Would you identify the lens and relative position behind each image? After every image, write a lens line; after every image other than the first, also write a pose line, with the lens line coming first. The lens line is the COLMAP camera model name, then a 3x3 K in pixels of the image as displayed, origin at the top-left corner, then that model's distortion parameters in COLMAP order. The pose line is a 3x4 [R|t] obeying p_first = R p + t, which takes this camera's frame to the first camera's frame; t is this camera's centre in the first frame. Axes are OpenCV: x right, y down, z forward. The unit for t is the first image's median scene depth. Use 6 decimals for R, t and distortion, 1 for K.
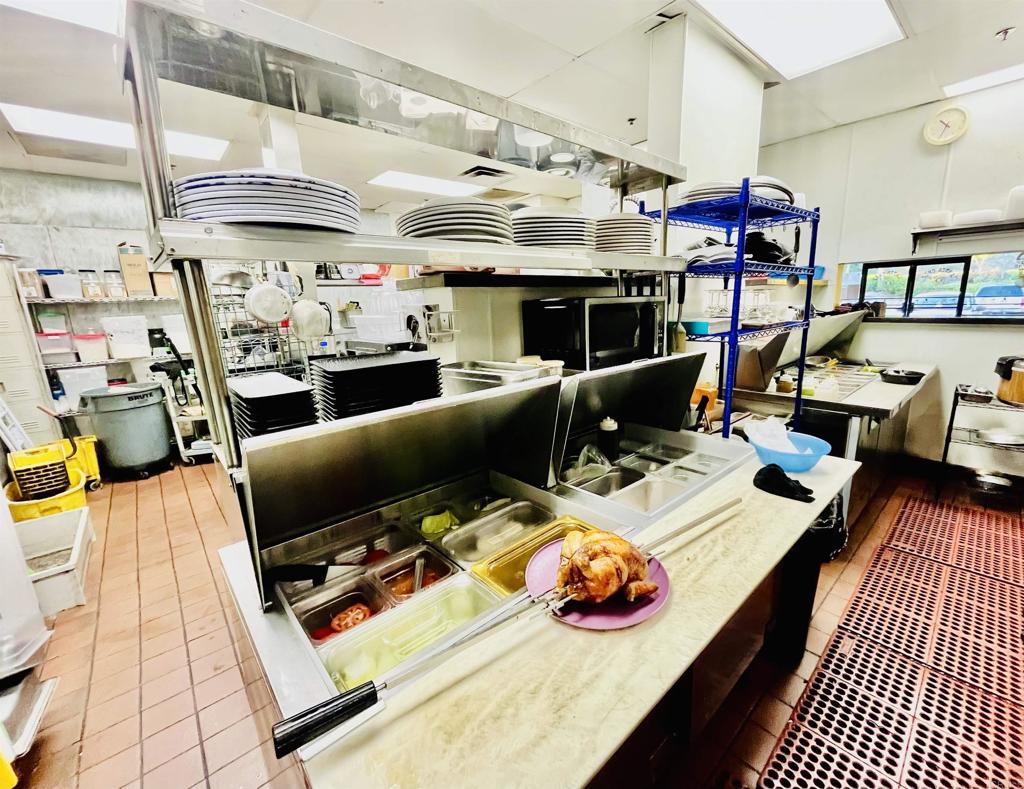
lens RADIAL K [[429.1, 0, 539.0], [0, 429.1, 398.6], [0, 0, 1]] dist [-0.000959, 0.000242]
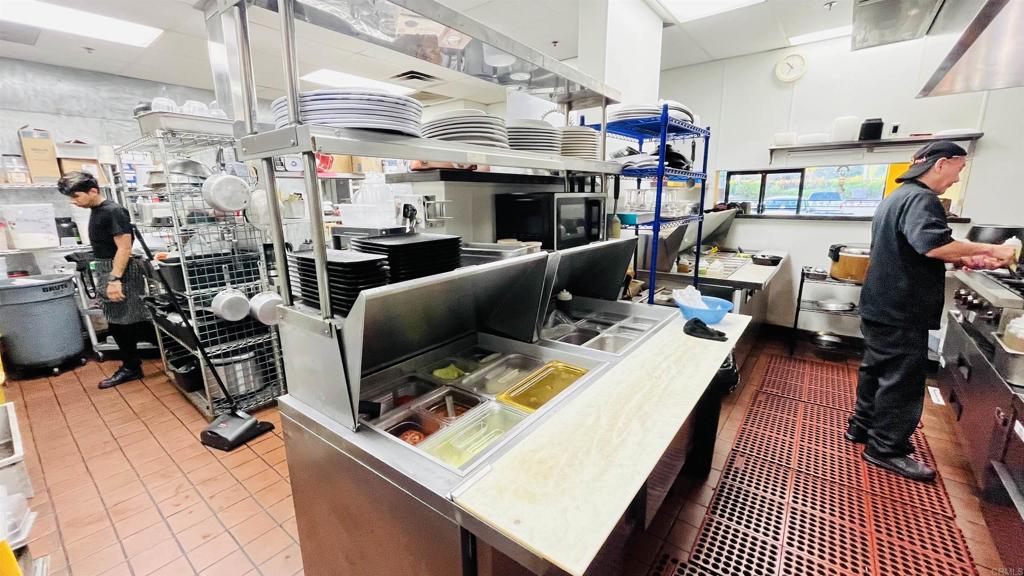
lens RADIAL K [[408.6, 0, 512.0], [0, 408.6, 288.0], [0, 0, 1]] dist [-0.001131, -0.000283]
pose [[0.986137, -0.017227, 0.165039, -0.166294], [0.018387, 0.999816, -0.005501, 0.038518], [-0.164914, 0.008460, 0.986272, -0.123265]]
